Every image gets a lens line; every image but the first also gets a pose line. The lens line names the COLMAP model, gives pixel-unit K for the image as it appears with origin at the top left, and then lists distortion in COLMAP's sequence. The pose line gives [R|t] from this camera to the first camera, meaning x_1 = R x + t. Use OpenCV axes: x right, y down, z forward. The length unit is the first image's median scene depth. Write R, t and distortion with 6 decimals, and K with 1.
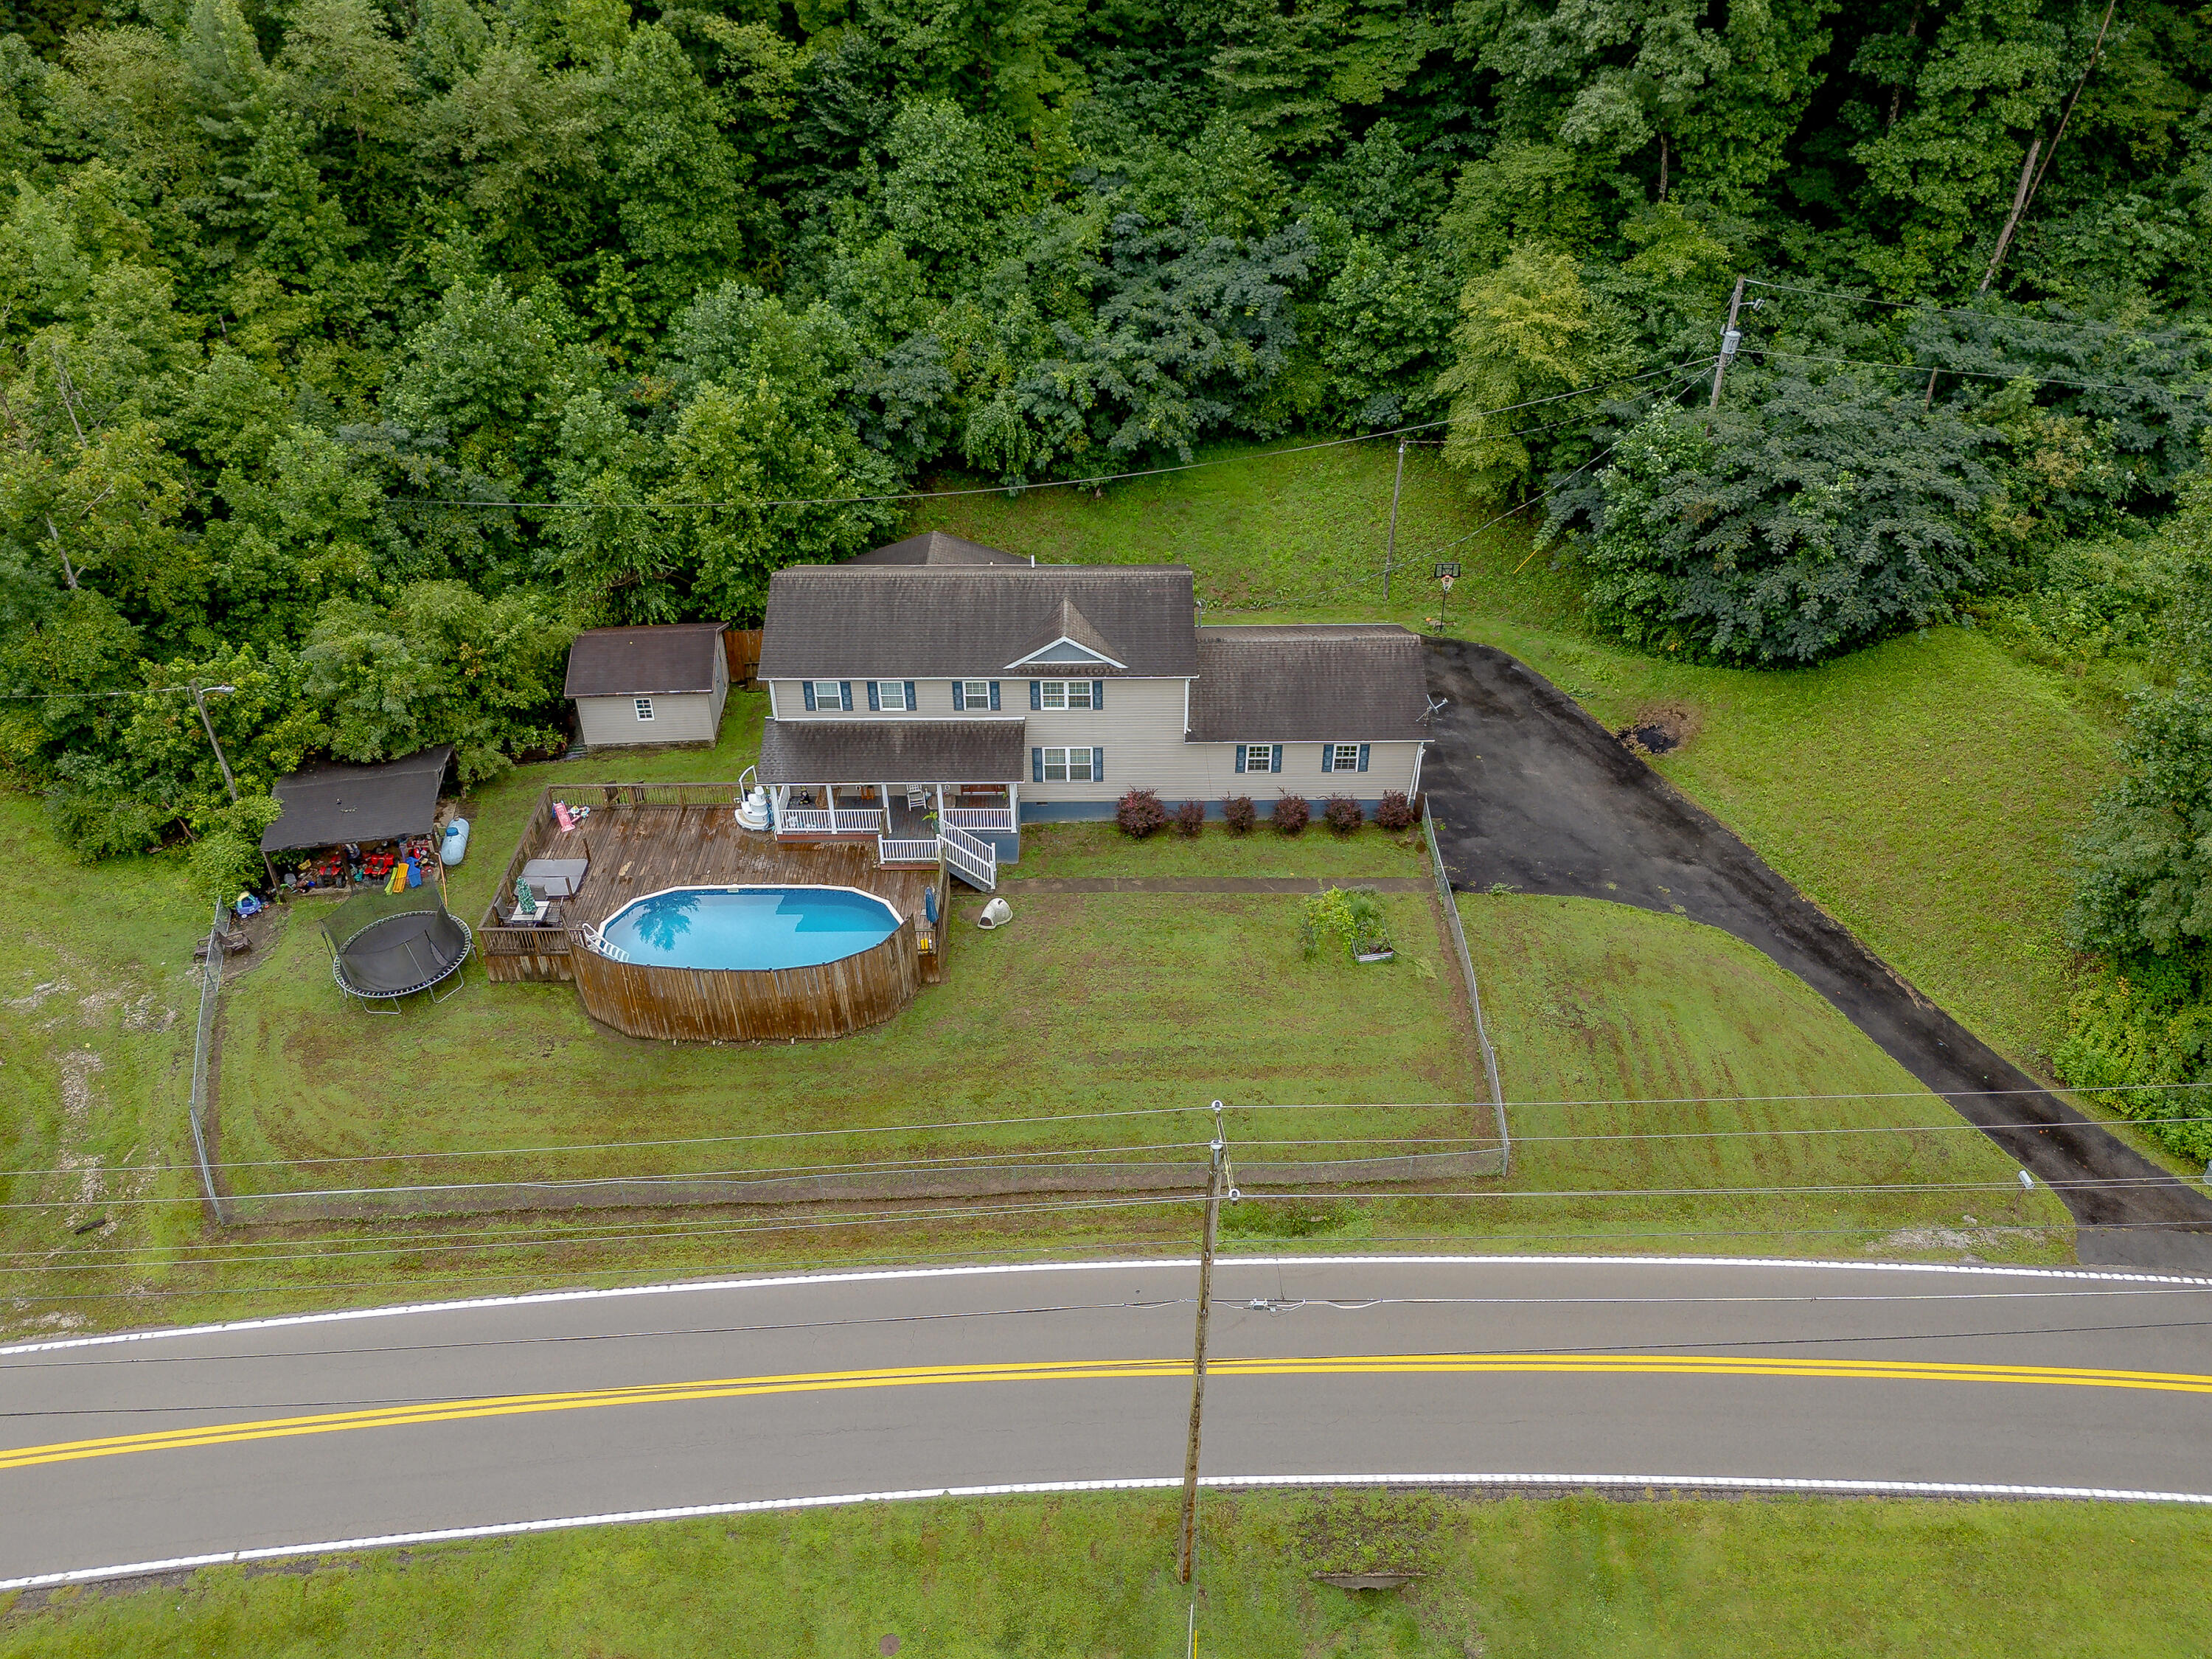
lens RADIAL K [[1640.2, 0, 1108.8], [0, 1640.2, 830.6], [0, 0, 1]] dist [0.073287, -0.070804]
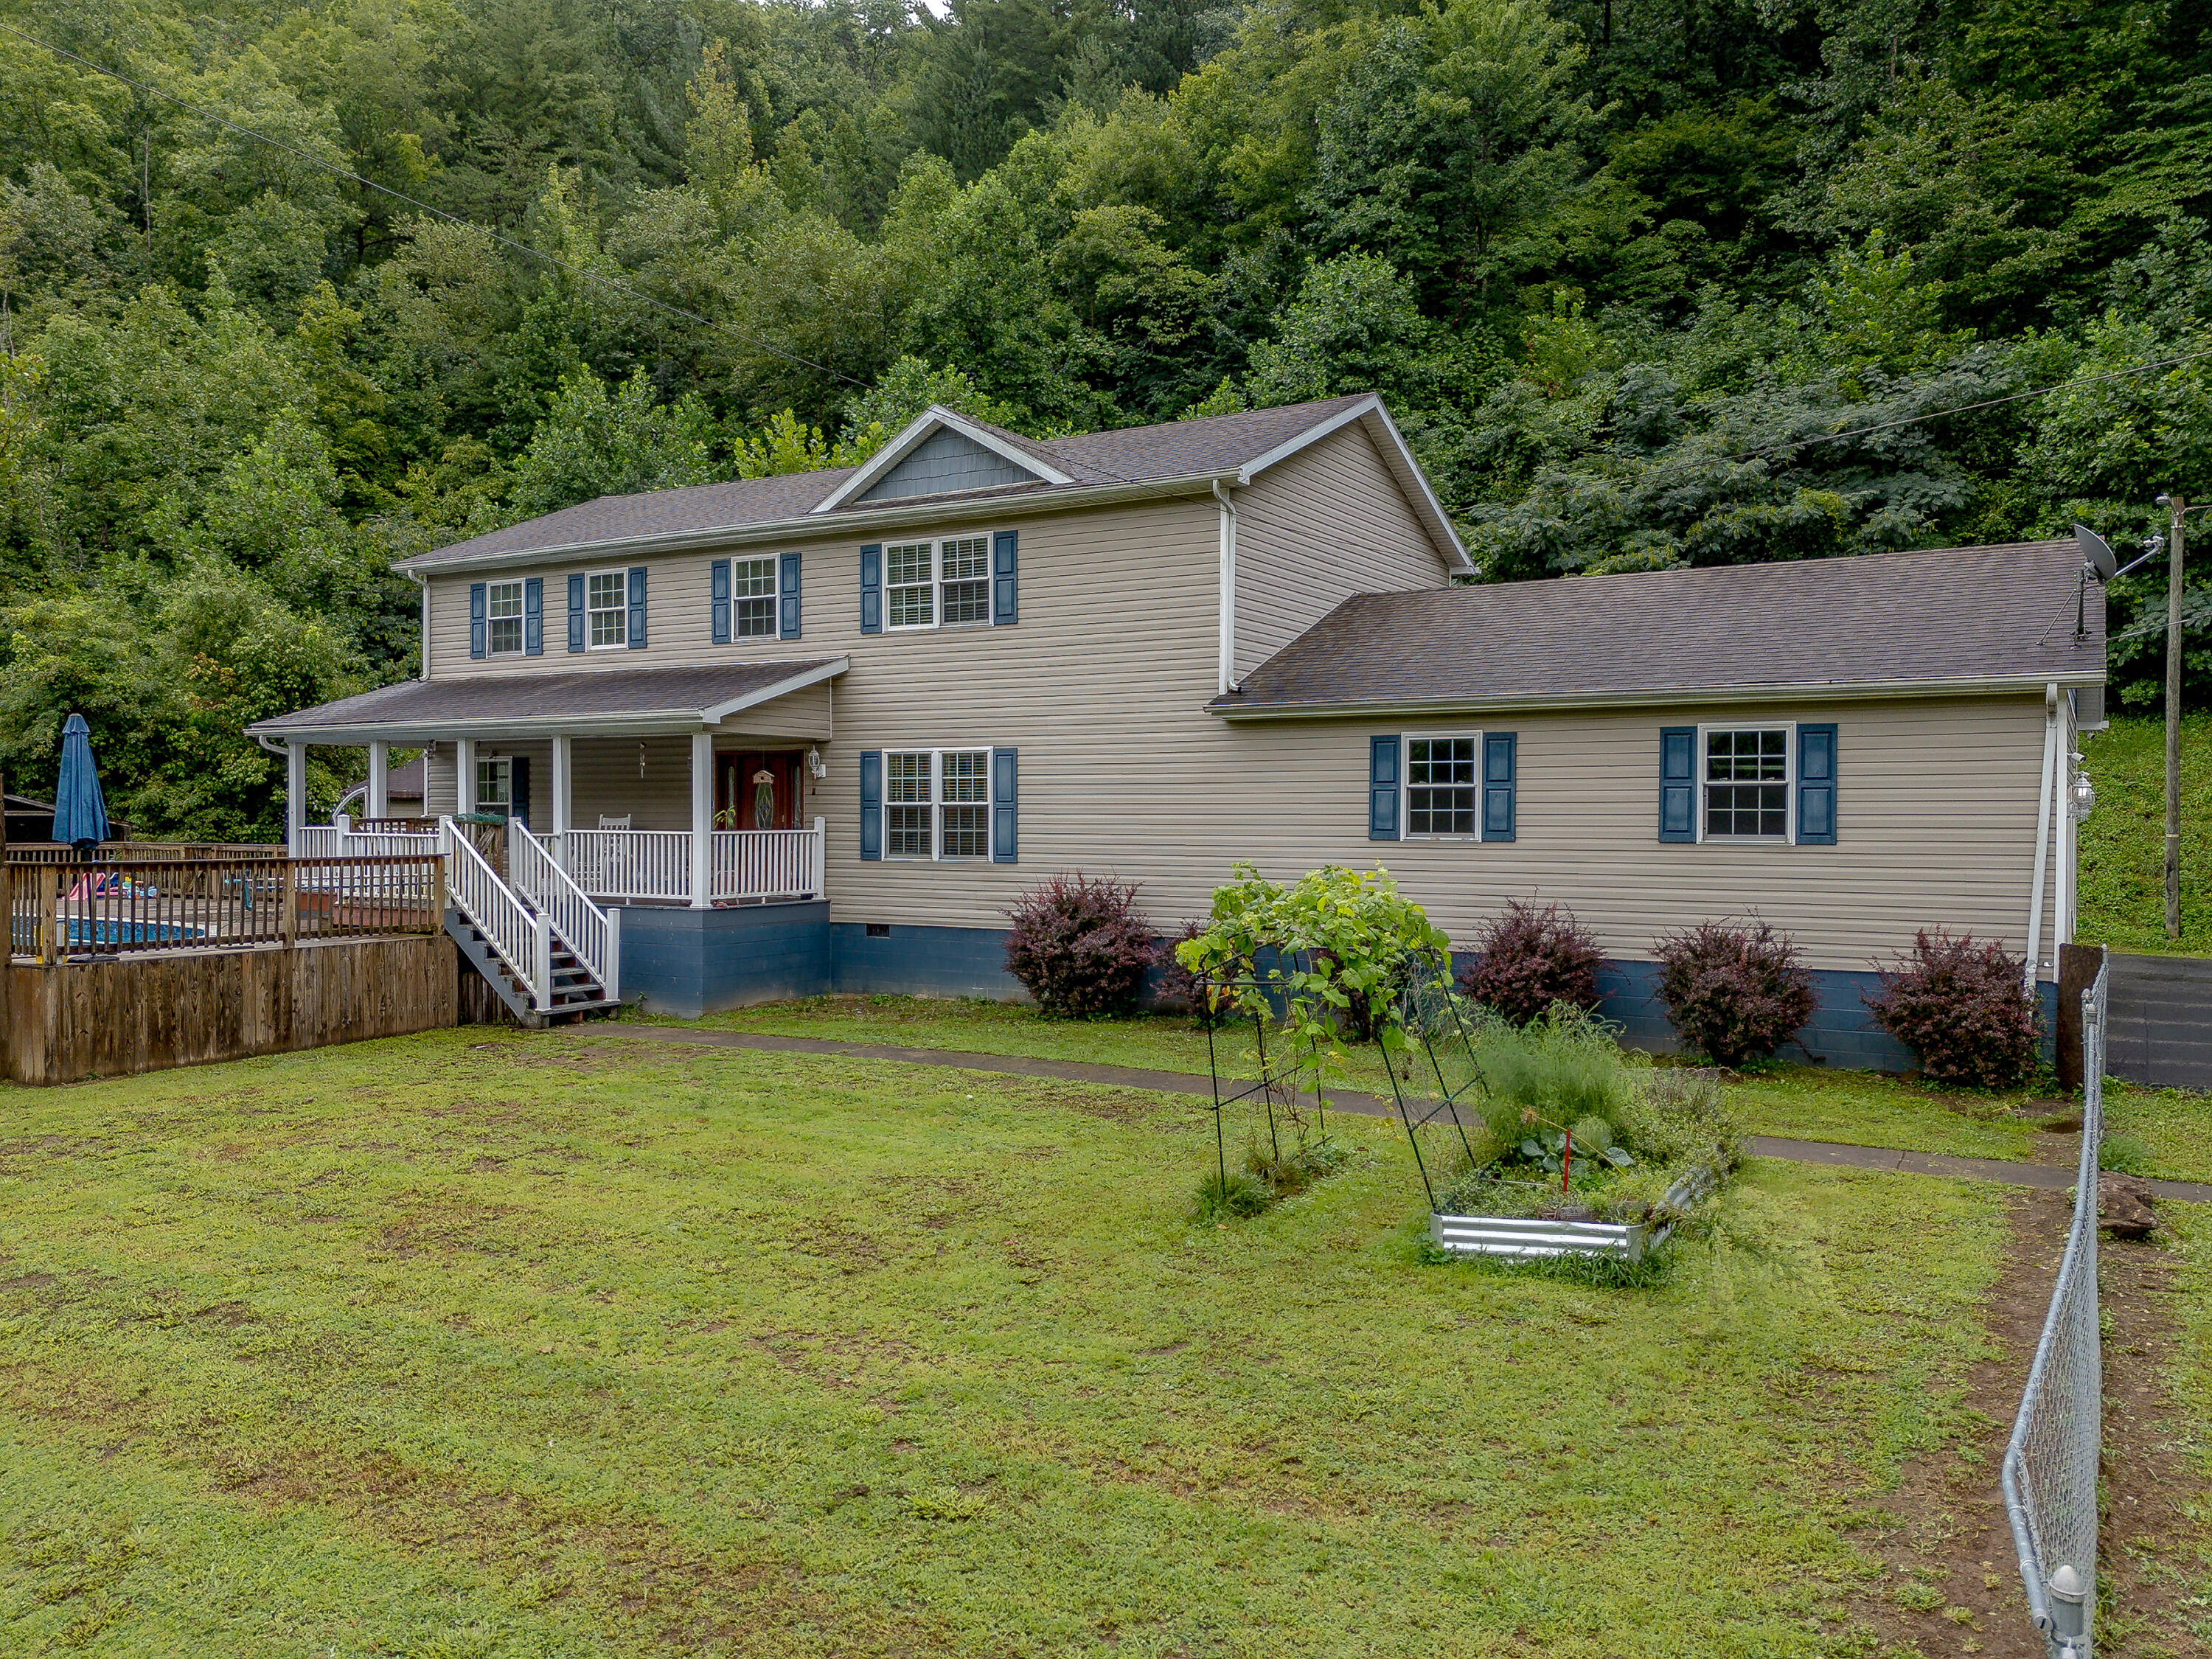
lens RADIAL K [[1633.9, 0, 1107.0], [0, 1633.9, 831.8], [0, 0, 1]] dist [0.077800, -0.079531]
pose [[0.854844, 0.012395, -0.518736, 0.206197], [-0.304188, 0.821882, -0.481643, 0.134955], [0.420370, 0.569523, 0.706351, 0.800440]]
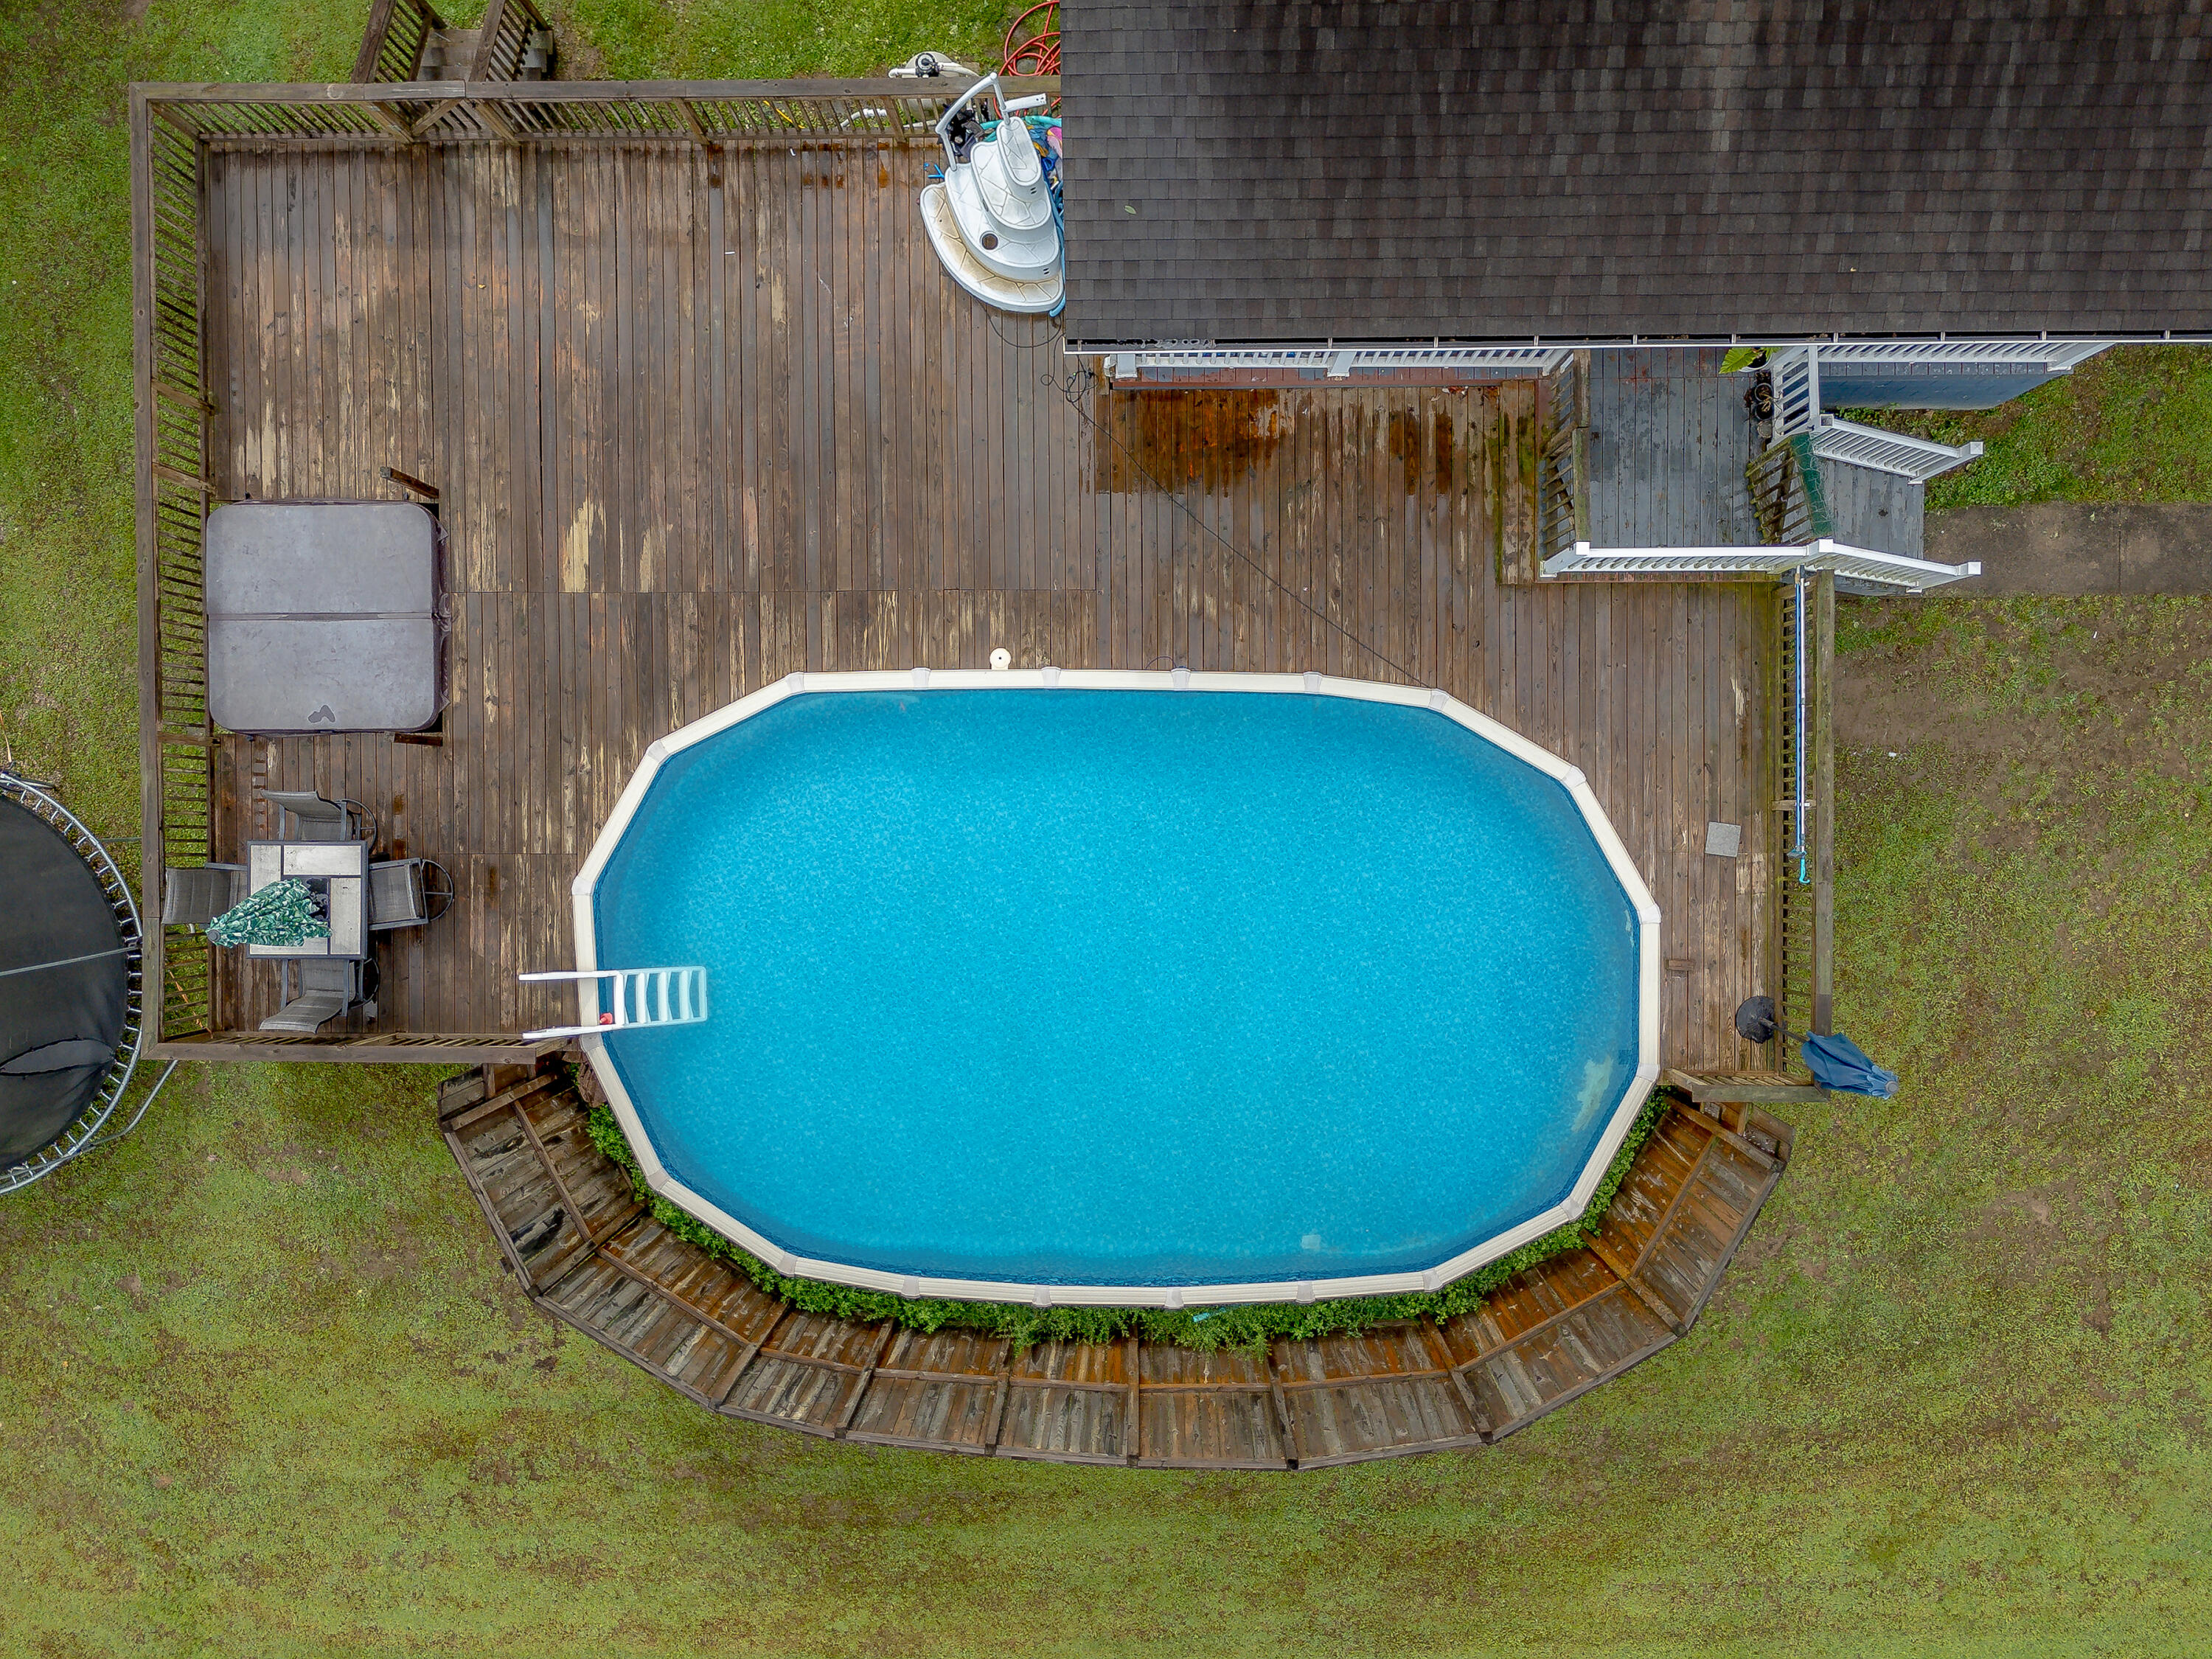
lens RADIAL K [[1633.9, 0, 1107.0], [0, 1633.9, 831.8], [0, 0, 1]] dist [0.077800, -0.079531]
pose [[0.999785, 0.006642, -0.019666, -0.202907], [0.012481, 0.564687, 0.825211, -0.173862], [0.016586, -0.825279, 0.564482, 0.820169]]
